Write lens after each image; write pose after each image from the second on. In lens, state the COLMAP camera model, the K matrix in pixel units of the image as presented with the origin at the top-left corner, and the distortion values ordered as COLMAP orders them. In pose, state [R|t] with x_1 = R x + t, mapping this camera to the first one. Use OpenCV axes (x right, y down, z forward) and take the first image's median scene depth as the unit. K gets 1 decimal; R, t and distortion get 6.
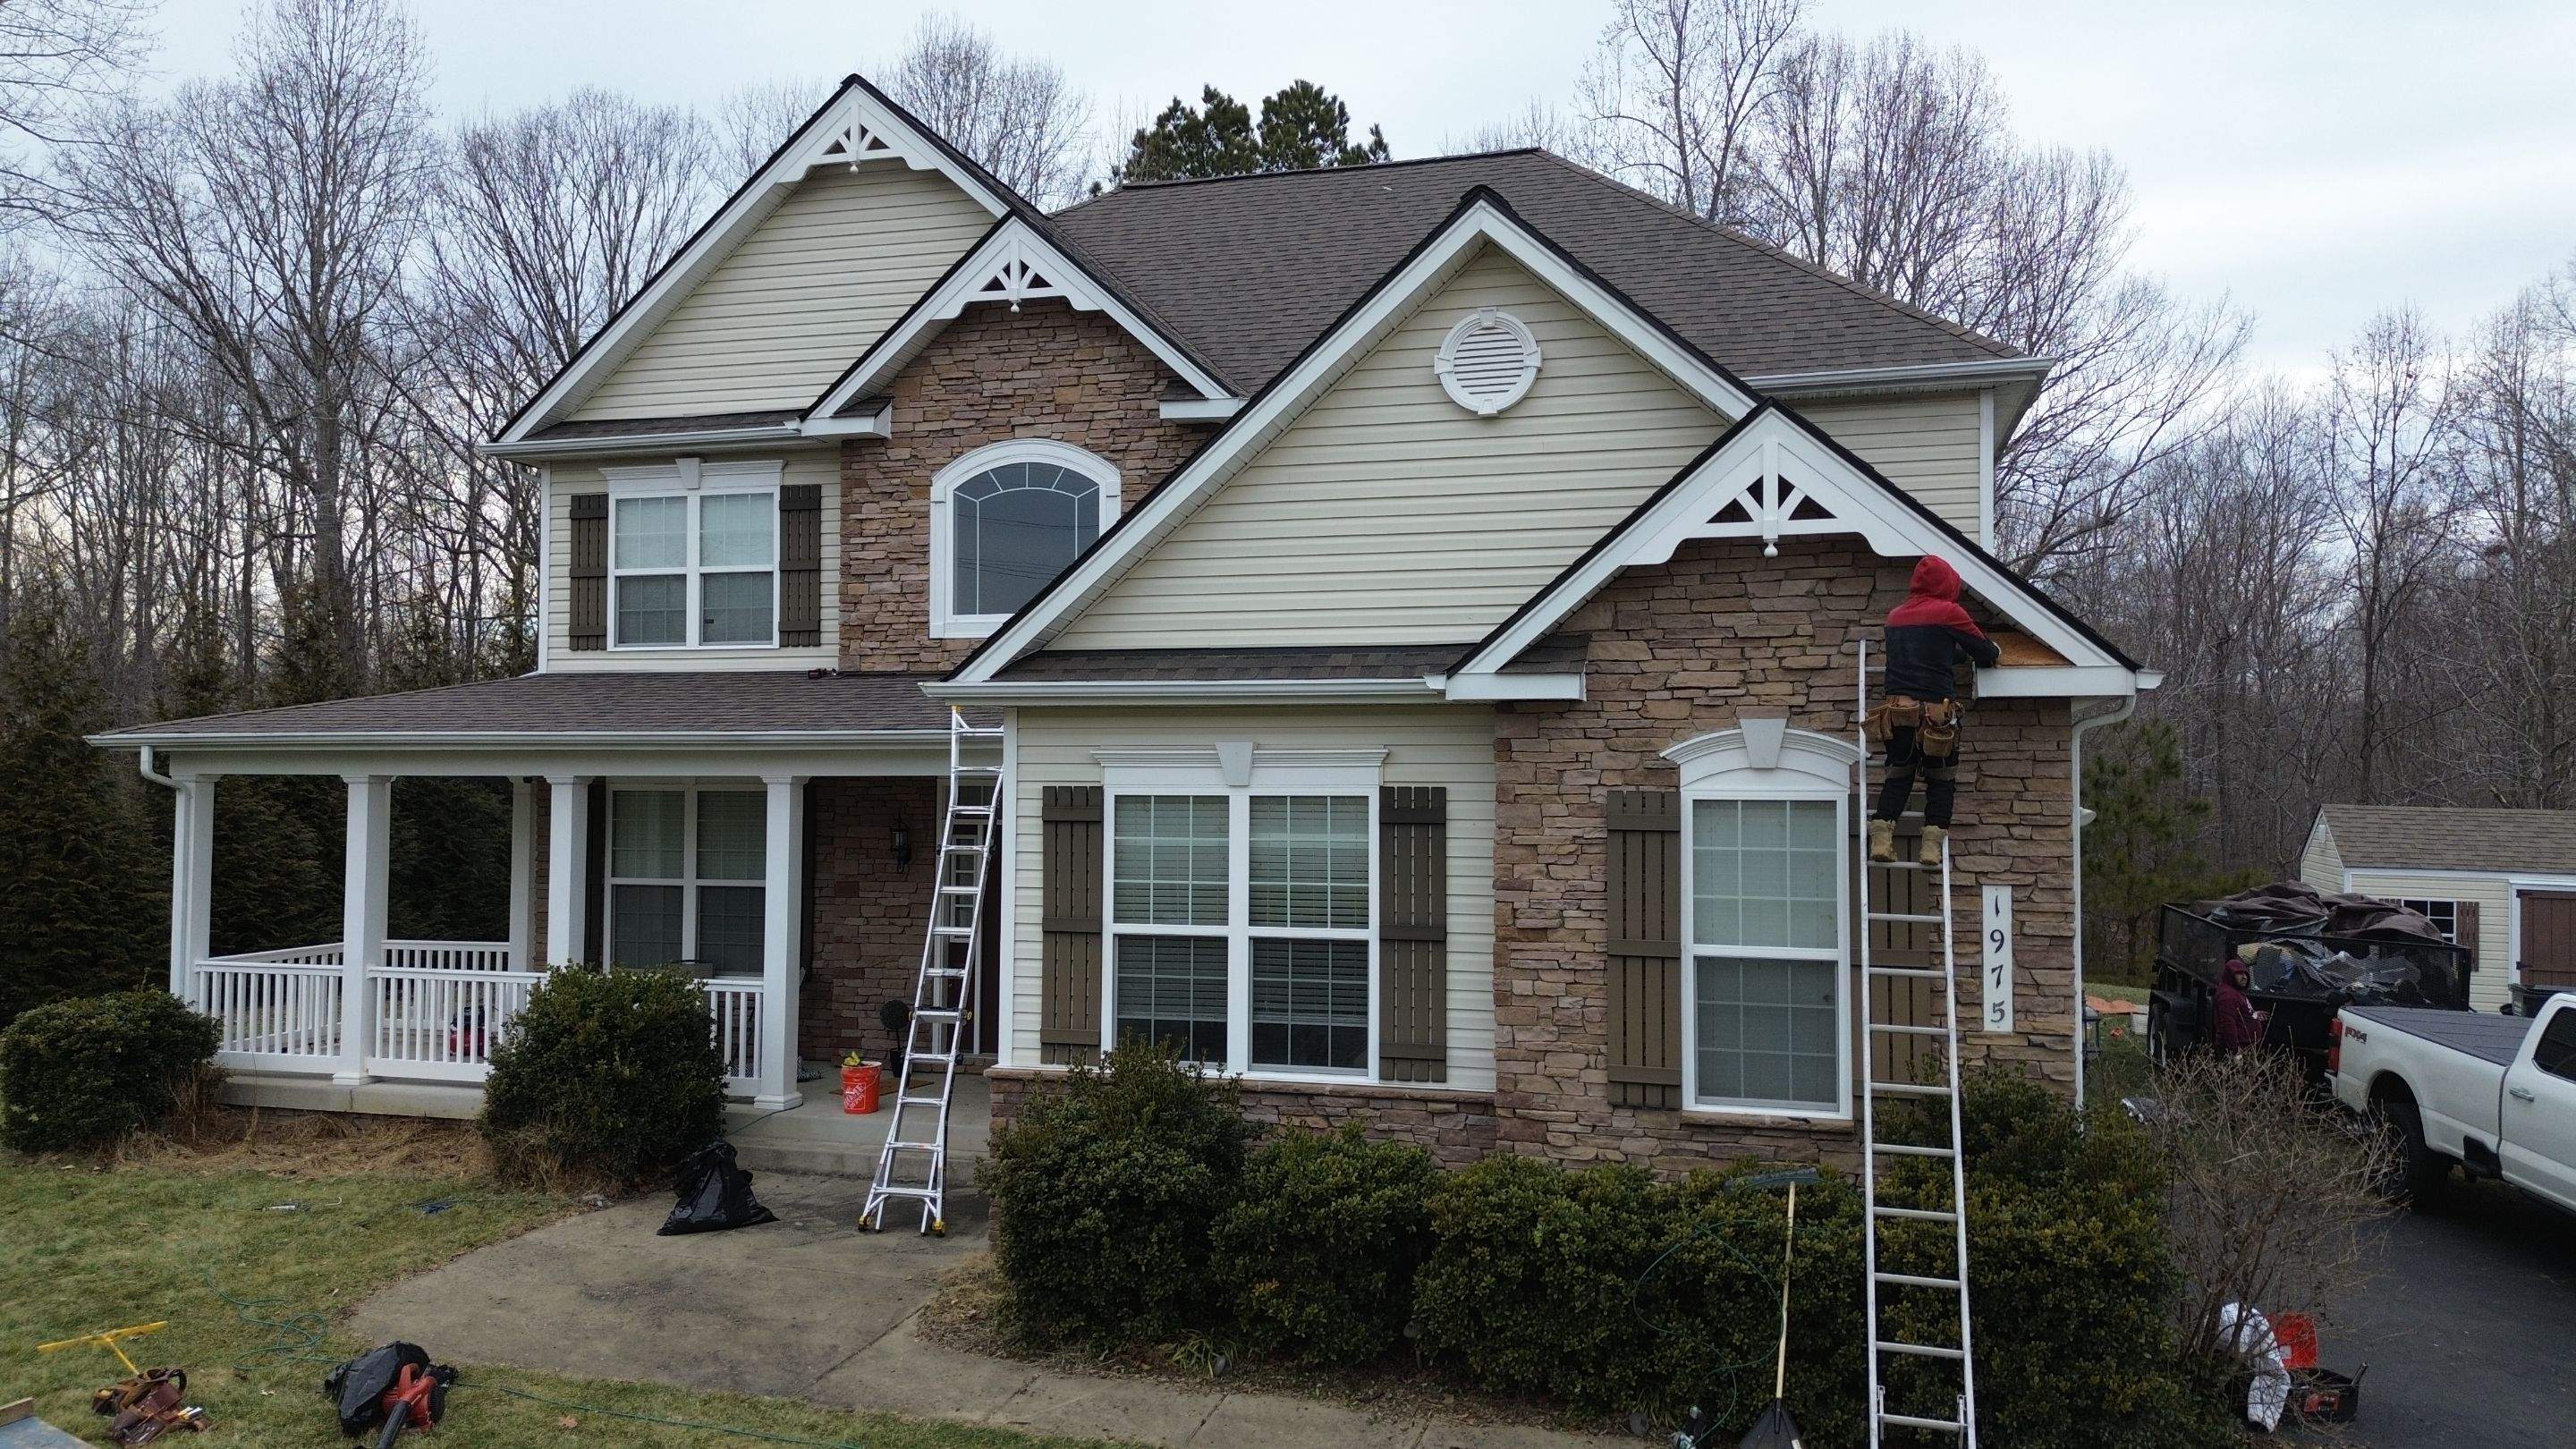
lens RADIAL K [[1833.9, 0, 1295.7], [0, 1833.9, 728.1], [0, 0, 1]] dist [0.052036, -0.036040]
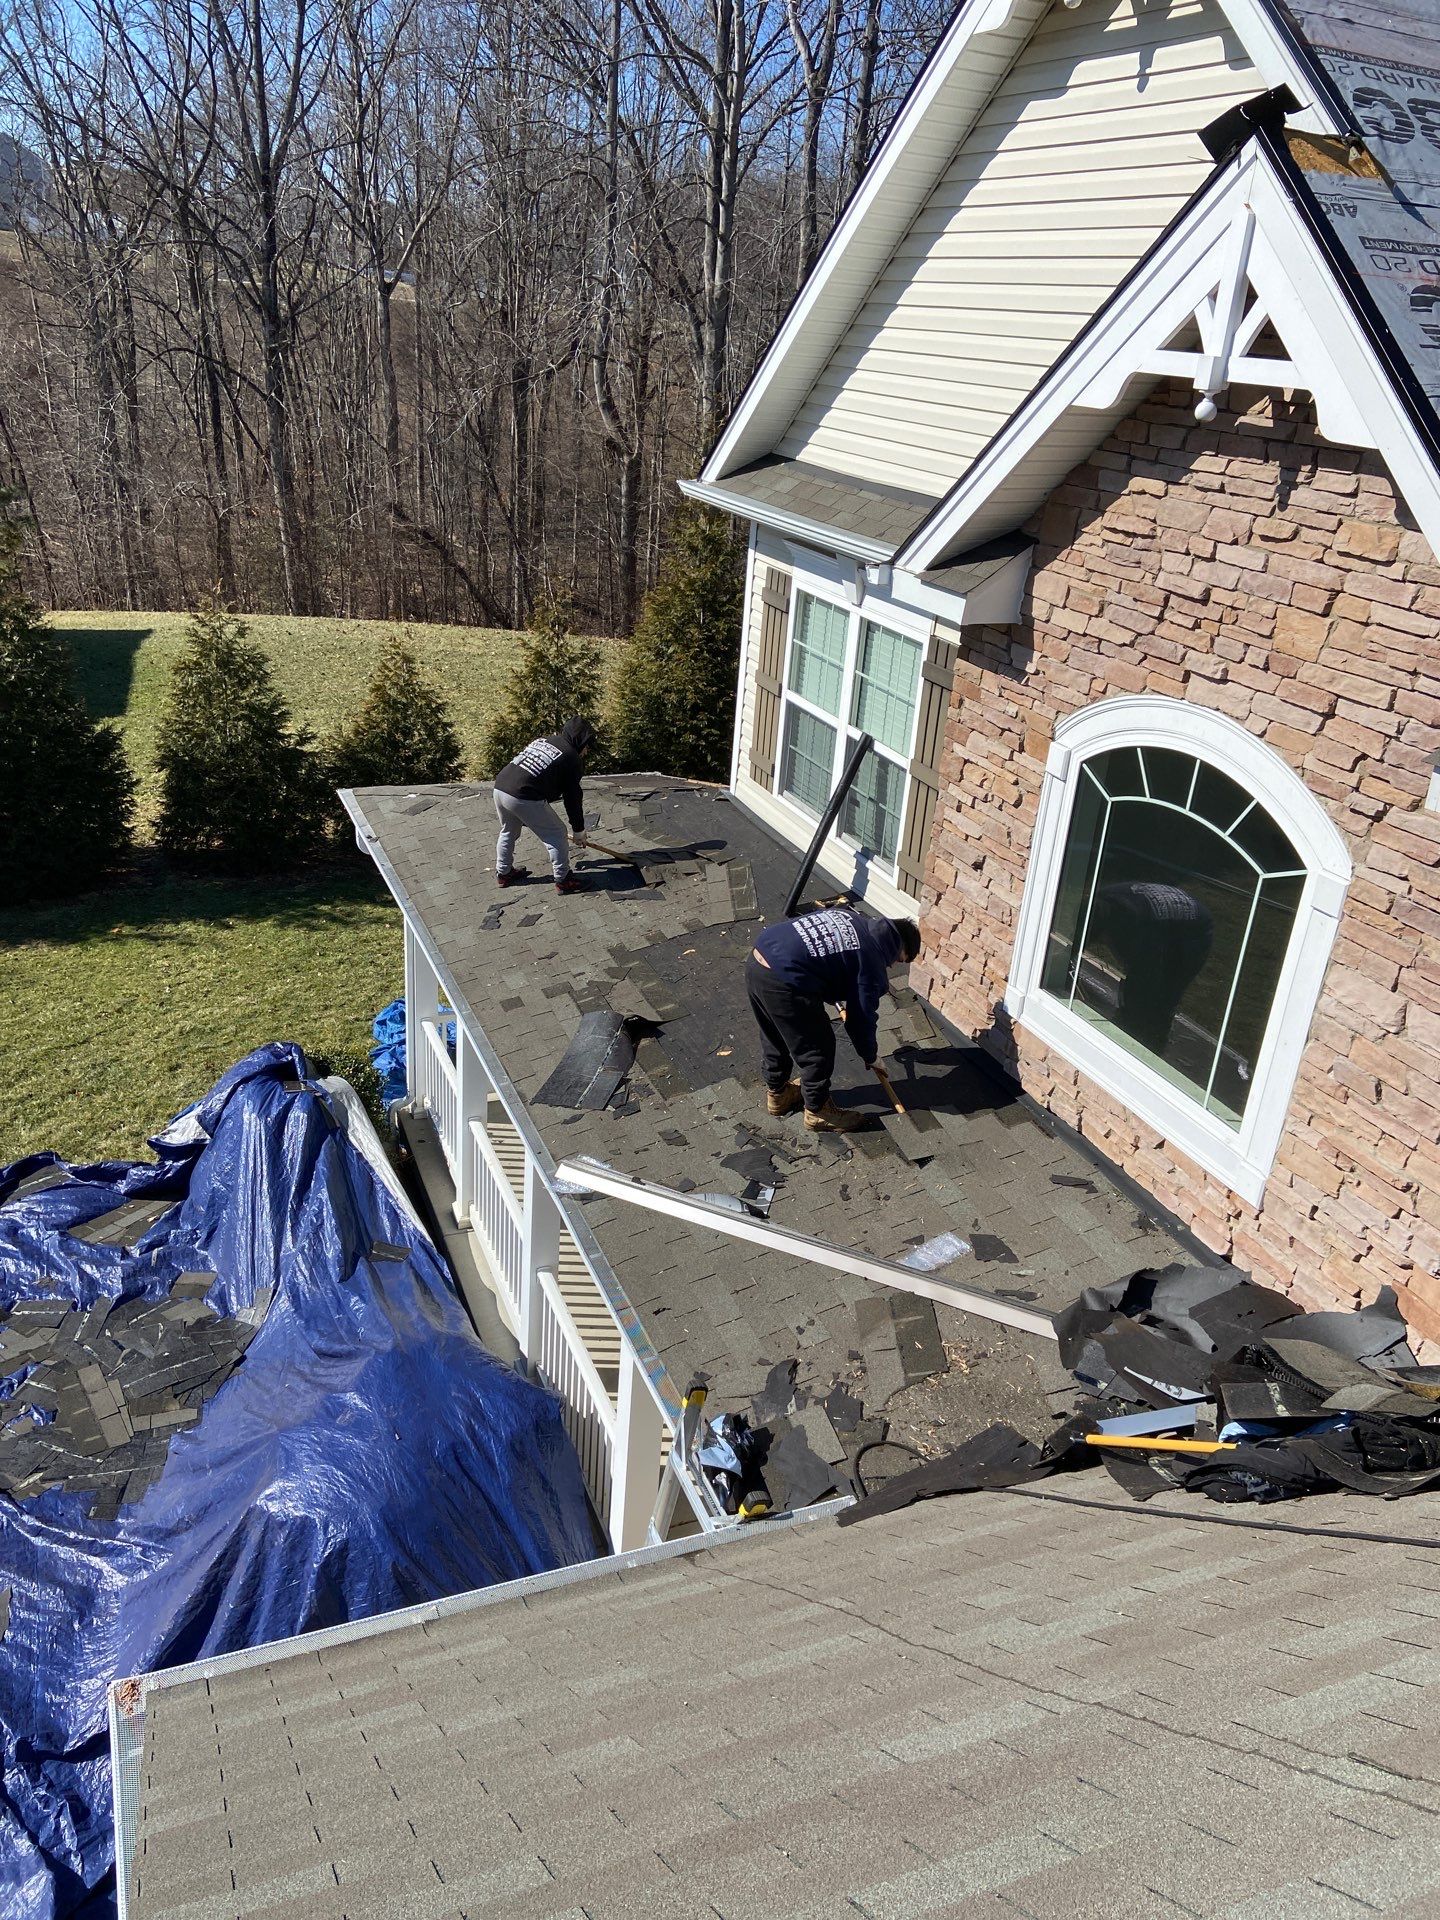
lens RADIAL K [[1461.5, 0, 704.7], [0, 1461.5, 950.6], [0, 0, 1]] dist [0.099239, -0.001077]
pose [[0.605052, 0.352826, -0.713741, 0.056868], [-0.047530, 0.910858, 0.409974, -0.247533], [0.794766, -0.214131, 0.567886, 0.695584]]
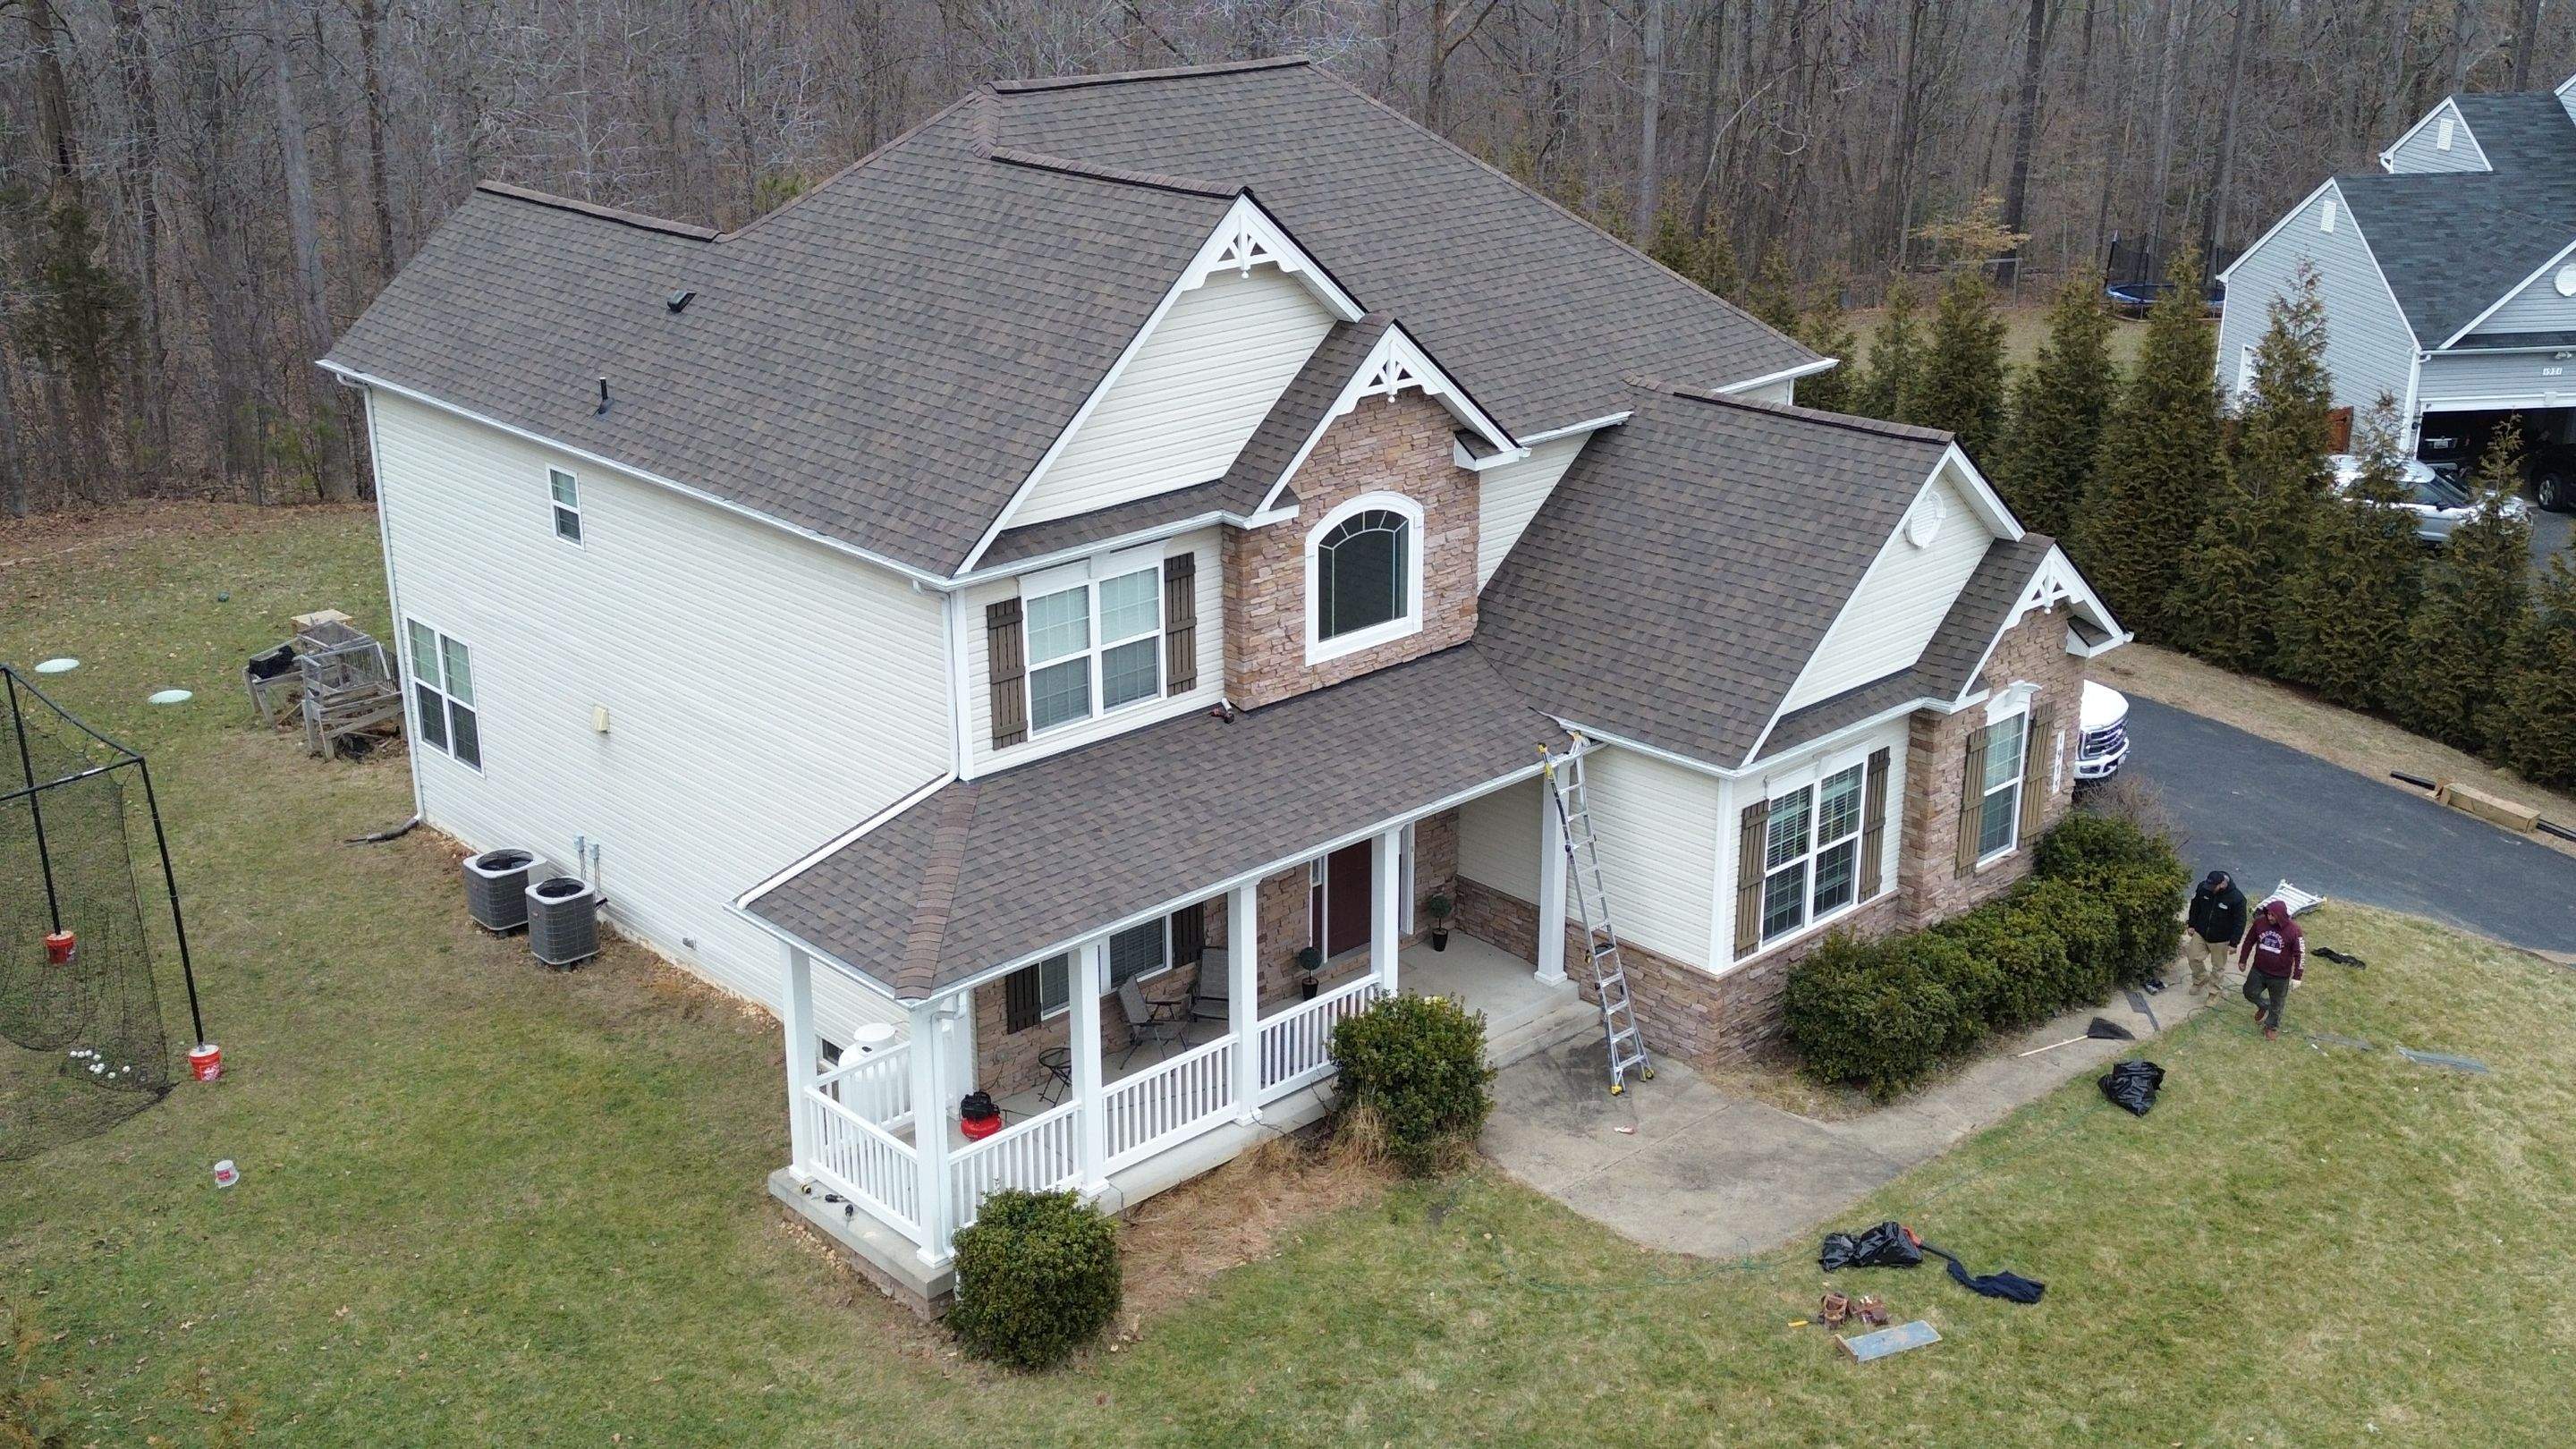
lens RADIAL K [[2563.2, 0, 1281.9], [0, 2563.2, 738.2], [0, 0, 1]] dist [0.141946, 0.000382]
pose [[0.513258, -0.303121, 0.802922, -1.608458], [-0.021186, 0.930791, 0.364937, -0.632902], [-0.857973, -0.204318, 0.471314, 0.214674]]
